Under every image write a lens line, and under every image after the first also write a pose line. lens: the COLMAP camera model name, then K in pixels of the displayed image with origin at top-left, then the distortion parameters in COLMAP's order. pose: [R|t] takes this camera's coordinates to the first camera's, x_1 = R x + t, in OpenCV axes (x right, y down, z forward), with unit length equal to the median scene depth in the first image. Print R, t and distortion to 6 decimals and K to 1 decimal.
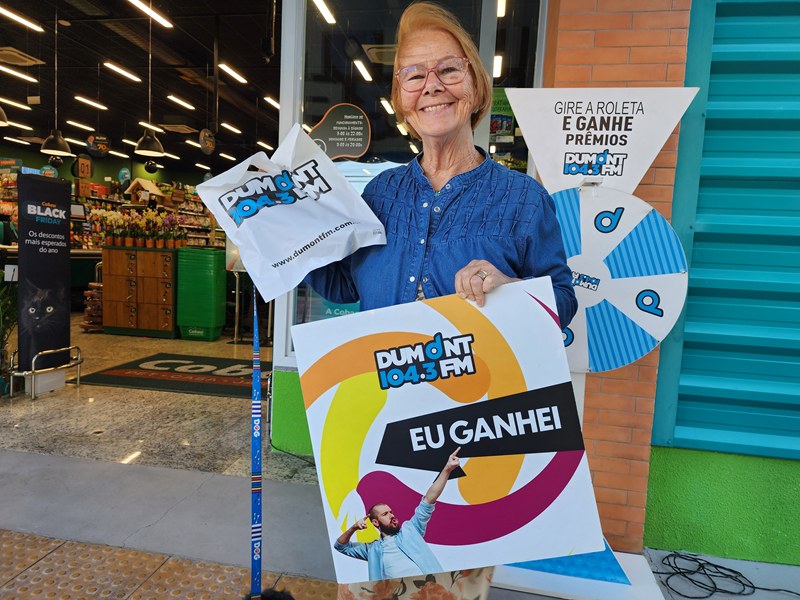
lens RADIAL K [[534.8, 0, 398.2], [0, 534.8, 300.0], [0, 0, 1]] dist [0.063419, -0.058738]
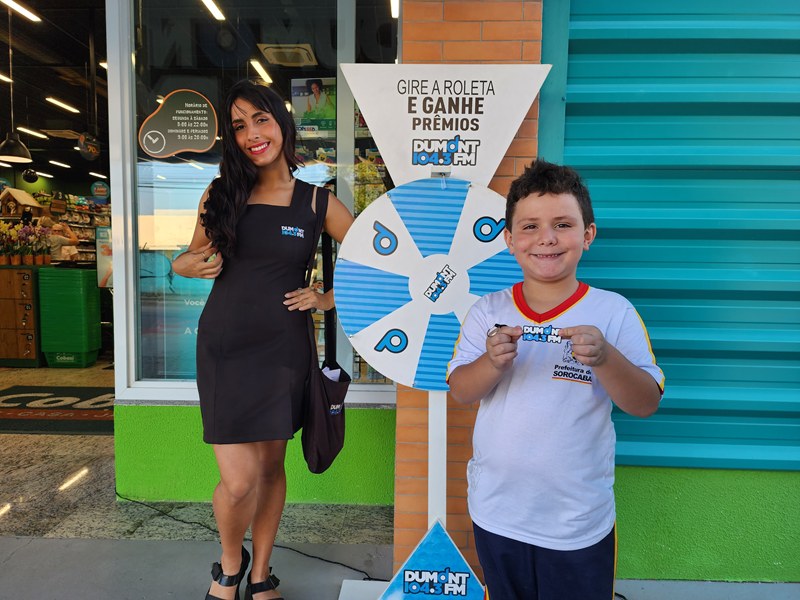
lens RADIAL K [[534.8, 0, 398.4], [0, 534.8, 305.7], [0, 0, 1]] dist [0.063419, -0.058738]
pose [[0.989847, -0.044533, 0.134984, 0.153044], [0.045026, 0.998986, -0.000602, -0.005902], [-0.134820, 0.006674, 0.990848, 0.143057]]
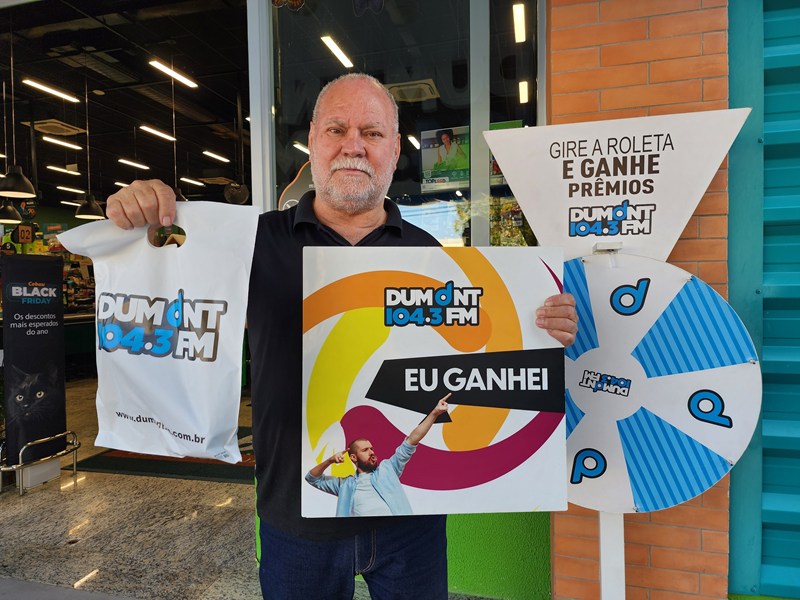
lens RADIAL K [[534.8, 0, 393.0], [0, 534.8, 296.3], [0, 0, 1]] dist [0.063419, -0.058738]
pose [[0.993375, -0.061315, -0.097191, 0.128106], [0.055159, 0.996372, -0.064810, -0.112581], [0.100812, 0.059019, 0.993153, 0.234263]]
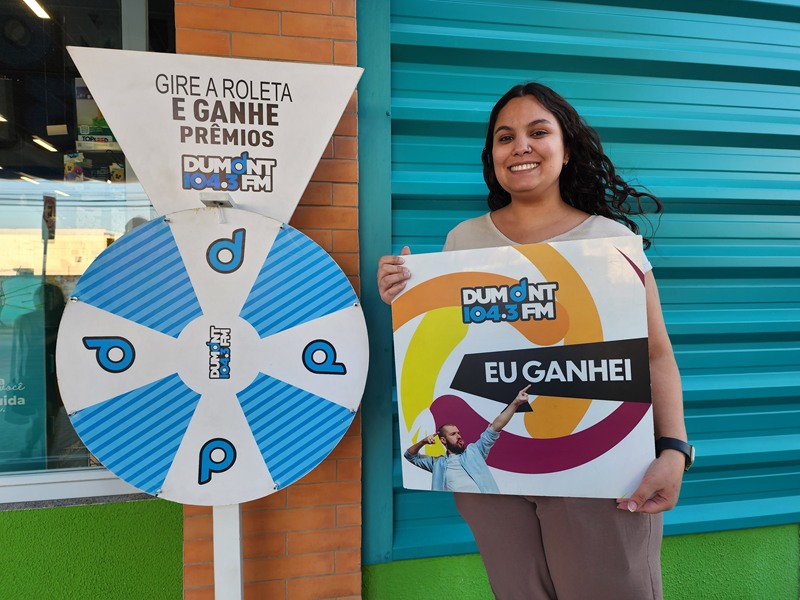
lens RADIAL K [[534.8, 0, 393.9], [0, 534.8, 295.6], [0, 0, 1]] dist [0.063419, -0.058738]
pose [[0.936562, -0.064430, 0.344529, 0.303148], [0.082529, 0.995860, -0.038111, -0.061857], [-0.340648, 0.064127, 0.938002, 0.320003]]
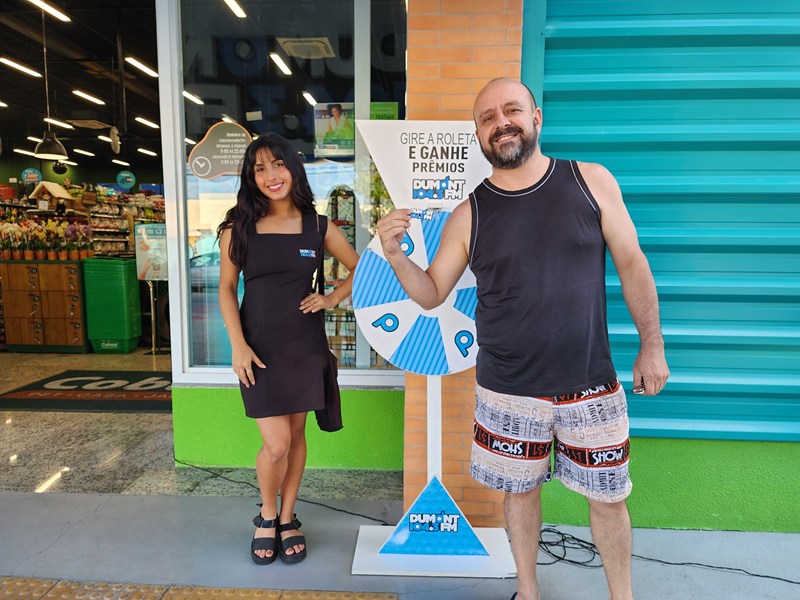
lens RADIAL K [[534.8, 0, 408.9], [0, 534.8, 304.7], [0, 0, 1]] dist [0.063419, -0.058738]
pose [[0.991526, -0.057270, 0.116601, 0.153498], [0.053702, 0.997994, 0.033520, -0.052182], [-0.118287, -0.026975, 0.992613, -0.093331]]
